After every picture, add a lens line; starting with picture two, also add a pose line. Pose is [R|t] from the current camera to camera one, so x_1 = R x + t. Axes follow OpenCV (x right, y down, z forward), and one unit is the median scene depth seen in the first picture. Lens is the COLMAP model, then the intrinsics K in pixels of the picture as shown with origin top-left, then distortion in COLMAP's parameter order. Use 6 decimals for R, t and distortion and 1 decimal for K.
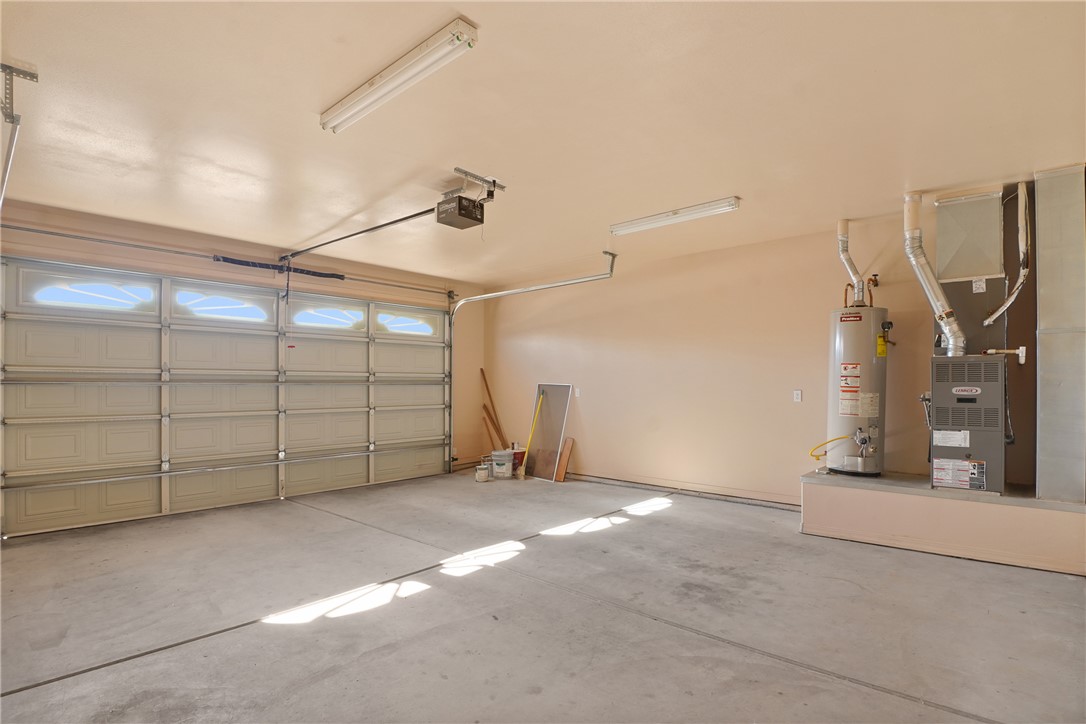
lens RADIAL K [[551.9, 0, 537.3], [0, 551.9, 373.9], [0, 0, 1]] dist [-0.018297, 0.001313]
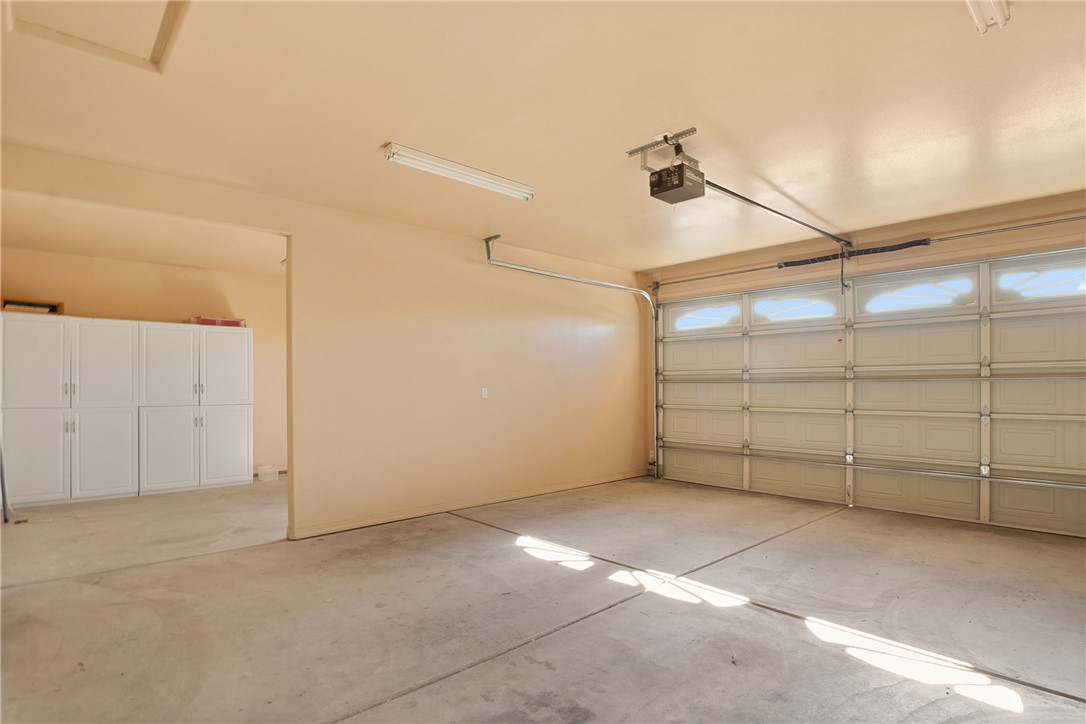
lens RADIAL K [[551.9, 0, 537.3], [0, 551.9, 373.9], [0, 0, 1]] dist [-0.018297, 0.001313]
pose [[-0.100844, -0.018188, -0.994736, 0.554928], [0.025663, 0.999453, -0.020875, 0.014144], [0.994571, -0.027633, -0.100322, 0.641747]]
